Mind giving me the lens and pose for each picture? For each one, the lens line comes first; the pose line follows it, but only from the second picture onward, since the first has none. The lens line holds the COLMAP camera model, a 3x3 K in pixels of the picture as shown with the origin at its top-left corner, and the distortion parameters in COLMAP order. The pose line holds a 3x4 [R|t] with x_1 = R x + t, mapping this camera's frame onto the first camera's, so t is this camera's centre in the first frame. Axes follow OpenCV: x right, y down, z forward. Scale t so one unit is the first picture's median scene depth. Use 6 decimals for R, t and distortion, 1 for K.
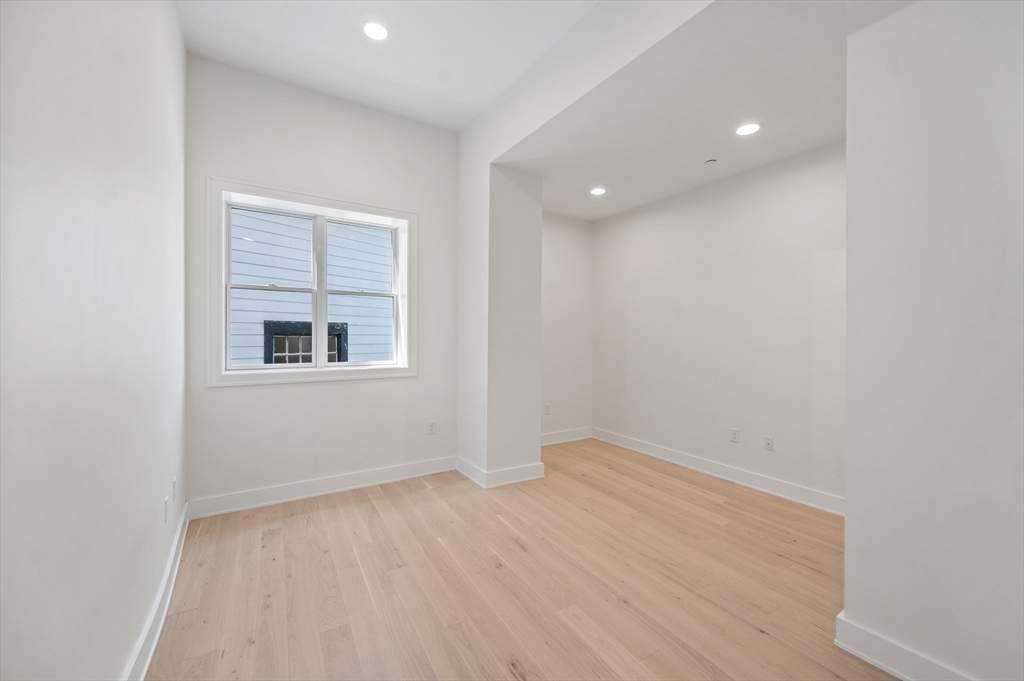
lens RADIAL K [[411.0, 0, 515.0], [0, 411.0, 339.9], [0, 0, 1]] dist [0.001870, 0.000408]
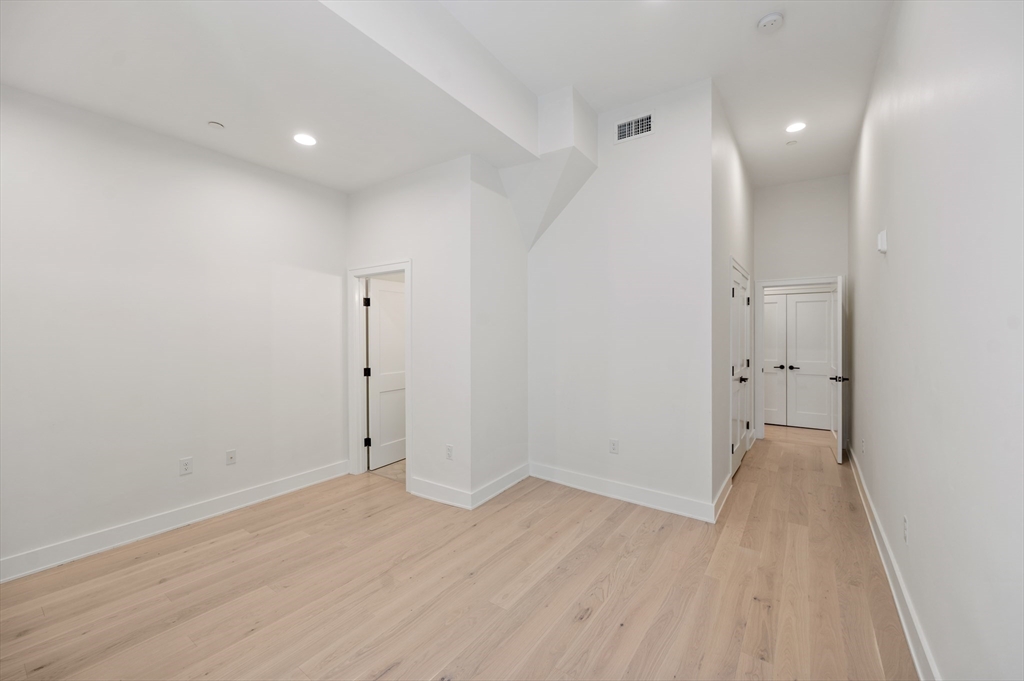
lens RADIAL K [[411.0, 0, 514.2], [0, 411.0, 337.9], [0, 0, 1]] dist [0.001870, 0.000408]
pose [[-0.408701, -0.013189, 0.912573, -0.595500], [0.009297, 0.999784, 0.018613, -0.034369], [-0.912621, 0.016091, -0.408490, 0.973247]]
